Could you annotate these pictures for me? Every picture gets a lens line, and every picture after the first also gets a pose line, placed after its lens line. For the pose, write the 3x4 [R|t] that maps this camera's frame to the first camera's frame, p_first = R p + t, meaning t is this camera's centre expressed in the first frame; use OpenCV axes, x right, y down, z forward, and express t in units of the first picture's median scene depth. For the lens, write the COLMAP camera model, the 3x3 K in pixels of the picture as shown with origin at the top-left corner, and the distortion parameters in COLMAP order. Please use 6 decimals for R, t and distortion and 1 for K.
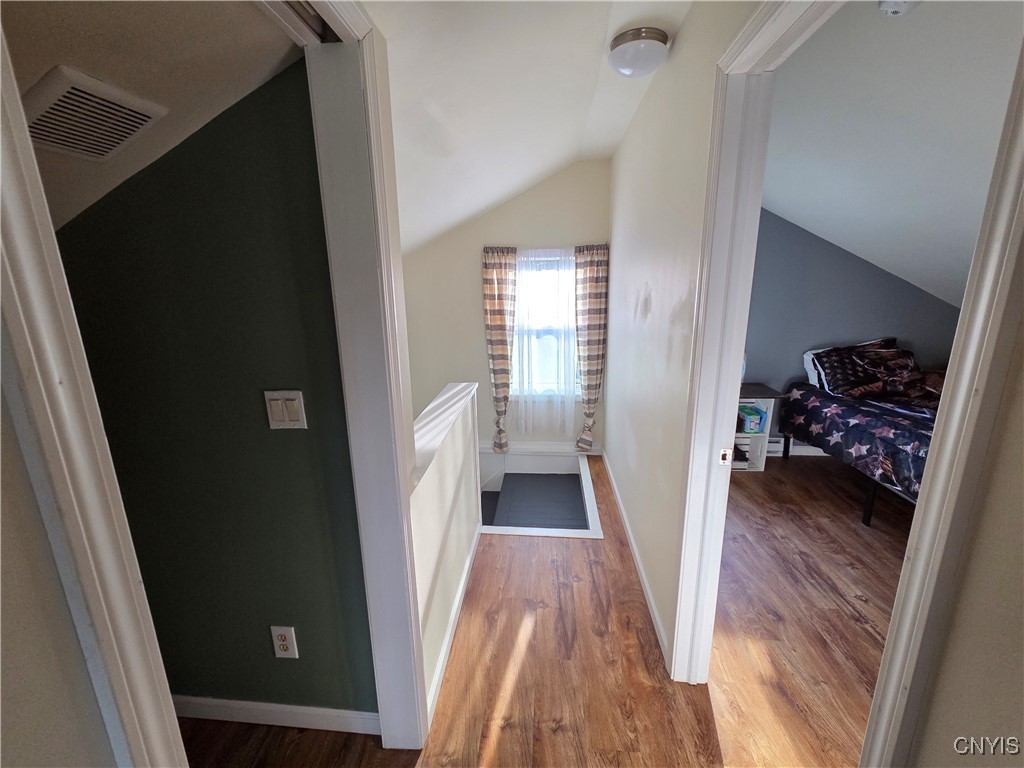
lens RADIAL K [[415.4, 0, 509.8], [0, 415.4, 382.6], [0, 0, 1]] dist [0.002583, 0.000040]
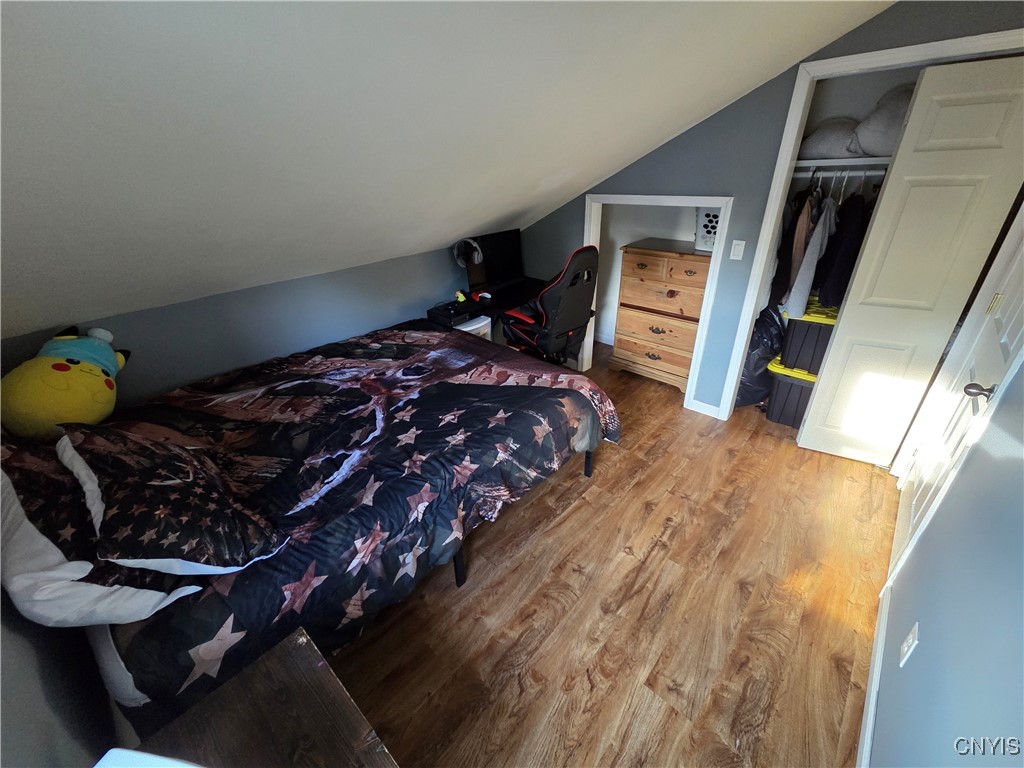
lens RADIAL K [[415.4, 0, 509.8], [0, 415.4, 382.6], [0, 0, 1]] dist [0.002583, 0.000040]
pose [[-0.793405, -0.245024, 0.557200, 0.418834], [0.180845, 0.779179, 0.600146, -0.300900], [-0.581208, 0.576926, -0.573893, 1.023106]]
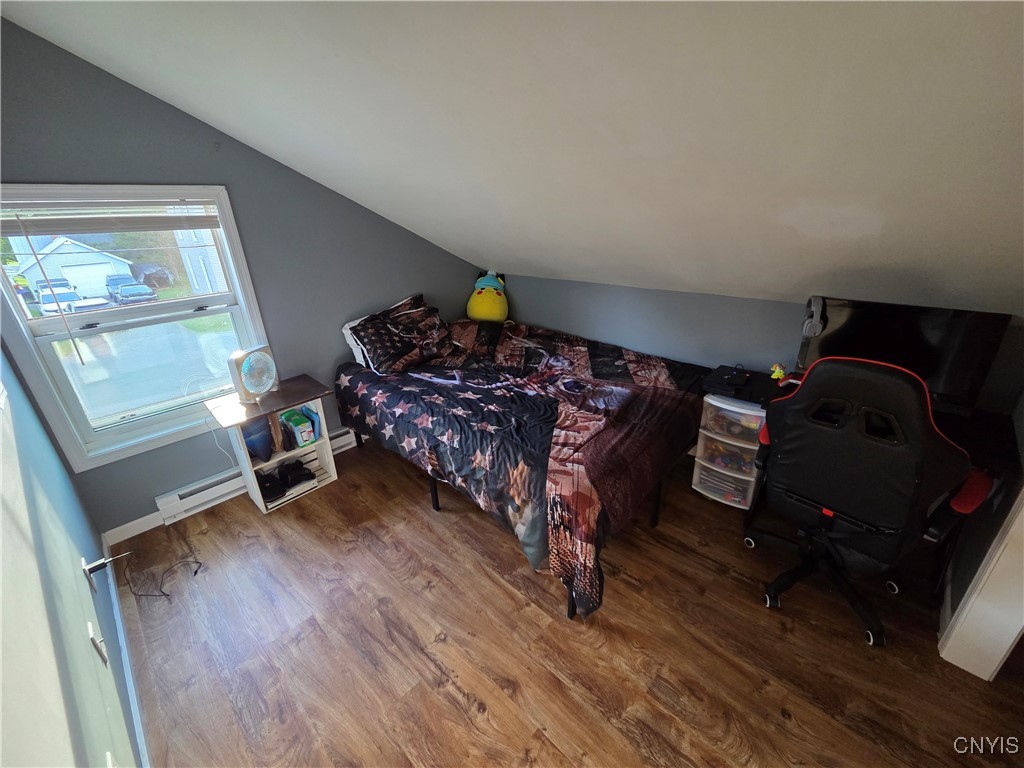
lens RADIAL K [[415.4, 0, 509.8], [0, 415.4, 382.6], [0, 0, 1]] dist [0.002583, 0.000040]
pose [[0.624895, -0.303963, 0.719105, 0.323732], [0.194961, 0.952667, 0.233270, -0.107151], [-0.755973, -0.005571, 0.654579, 0.226047]]
